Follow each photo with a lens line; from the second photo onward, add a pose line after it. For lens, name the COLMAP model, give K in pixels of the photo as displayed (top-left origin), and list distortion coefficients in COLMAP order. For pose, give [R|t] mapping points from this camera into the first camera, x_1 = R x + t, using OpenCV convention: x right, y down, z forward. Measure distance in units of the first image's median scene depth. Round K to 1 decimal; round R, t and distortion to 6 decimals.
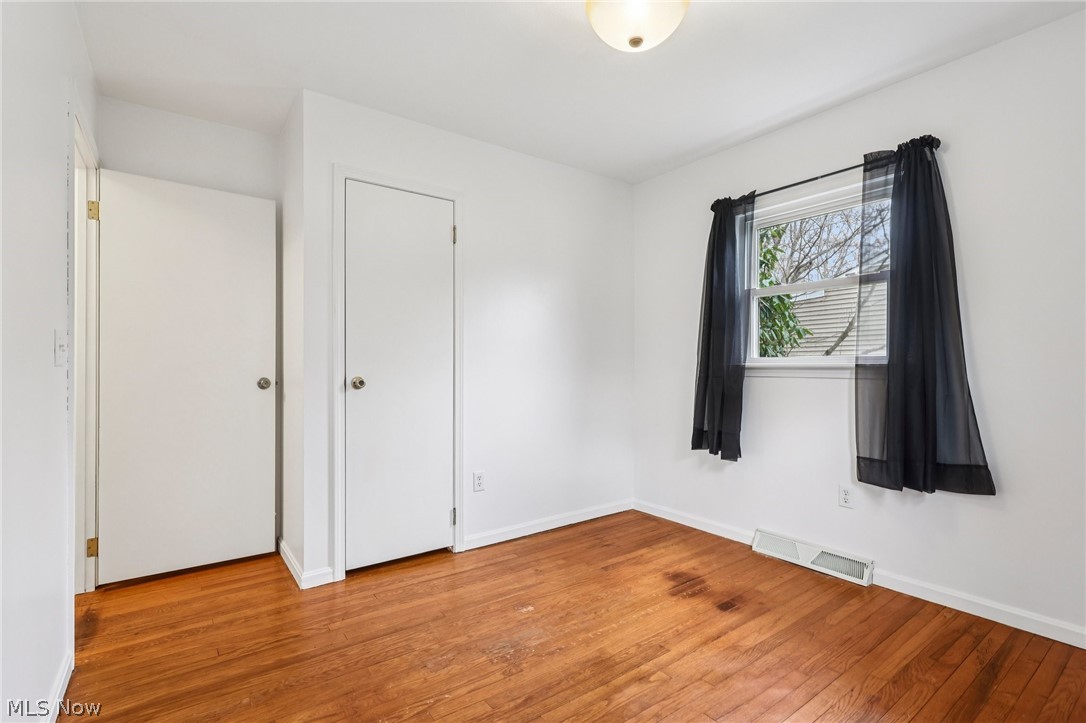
lens RADIAL K [[509.6, 0, 535.2], [0, 509.6, 371.8], [0, 0, 1]] dist [-0.006214, 0.001244]
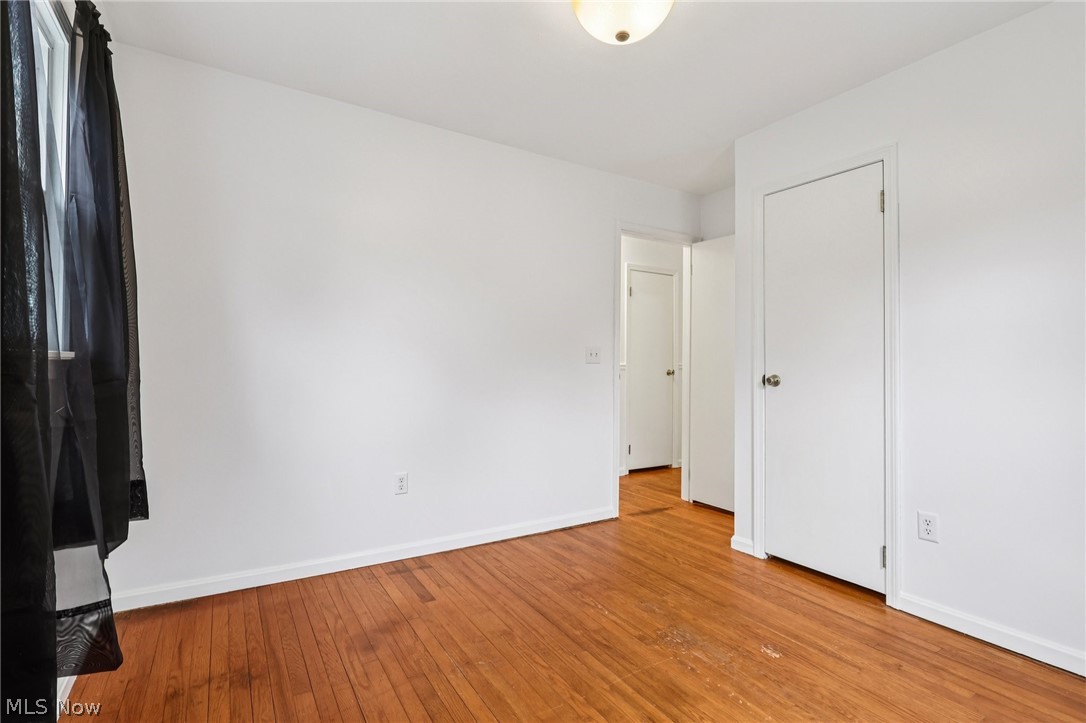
lens RADIAL K [[509.6, 0, 535.1], [0, 509.6, 355.3], [0, 0, 1]] dist [-0.006214, 0.001244]
pose [[-0.082393, -0.017065, -0.996454, 0.798321], [-0.022072, 0.999639, -0.015295, -0.003118], [0.996356, 0.020733, -0.082740, 0.622020]]
